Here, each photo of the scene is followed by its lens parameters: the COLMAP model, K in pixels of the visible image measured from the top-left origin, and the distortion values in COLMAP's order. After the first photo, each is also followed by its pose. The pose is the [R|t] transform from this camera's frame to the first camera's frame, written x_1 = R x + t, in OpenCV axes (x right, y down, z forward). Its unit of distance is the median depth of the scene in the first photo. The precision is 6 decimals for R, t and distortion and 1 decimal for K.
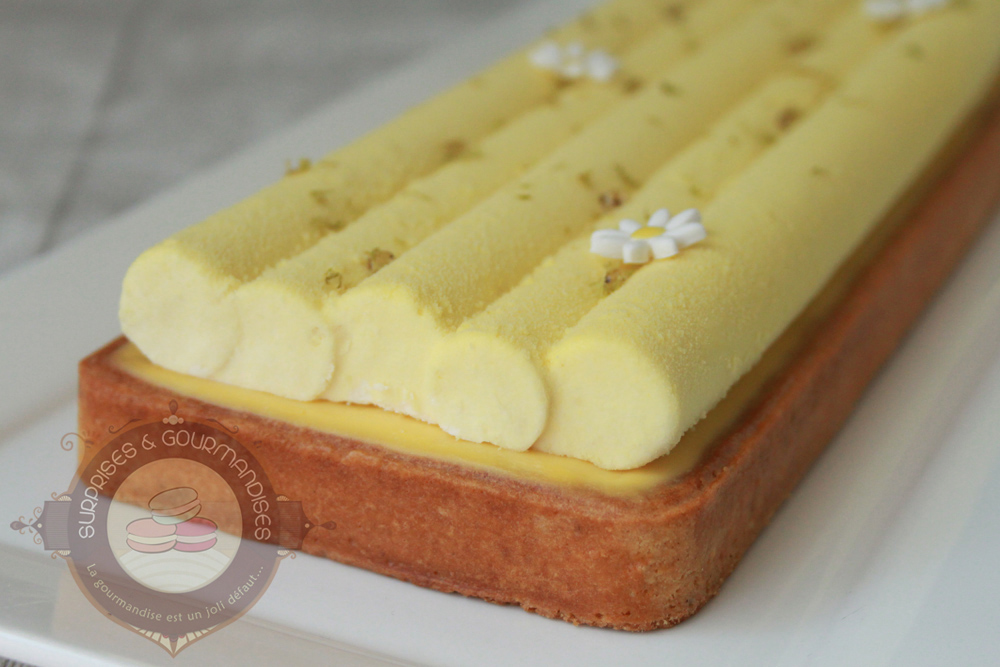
lens RADIAL K [[2053.1, 0, 500.0], [0, 2053.1, 333.5], [0, 0, 1]] dist [0.045680, 0.083167]
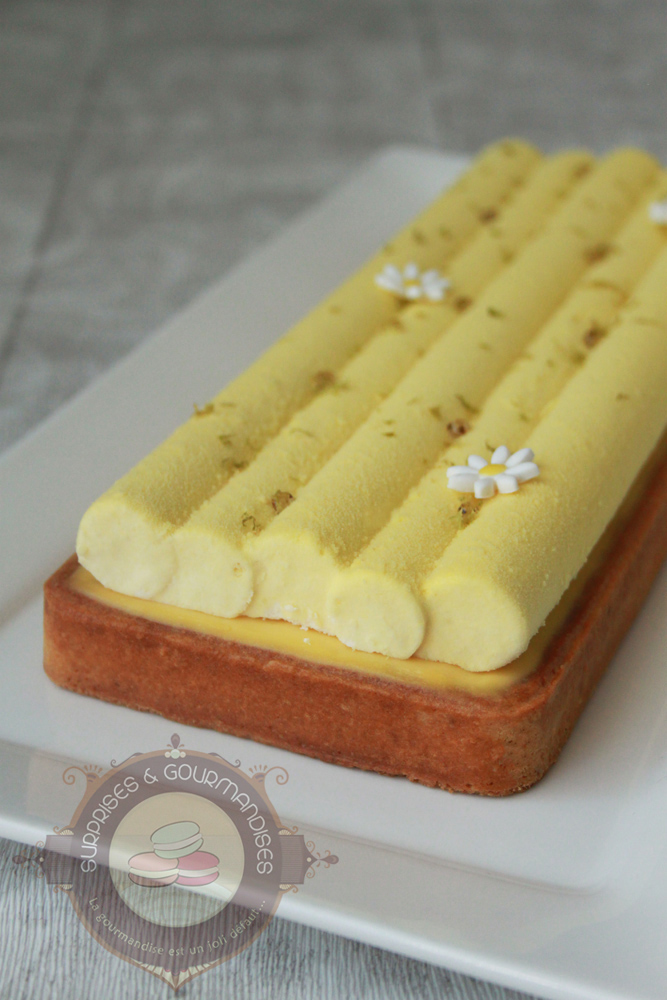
lens RADIAL K [[1967.8, 0, 333.5], [0, 1967.8, 500.0], [0, 0, 1]] dist [0.047594, 0.092391]
pose [[0.999106, -0.030217, 0.029555, -0.066126], [0.027623, 0.996037, 0.084544, -0.144846], [-0.031992, -0.083652, 0.995981, -0.216400]]
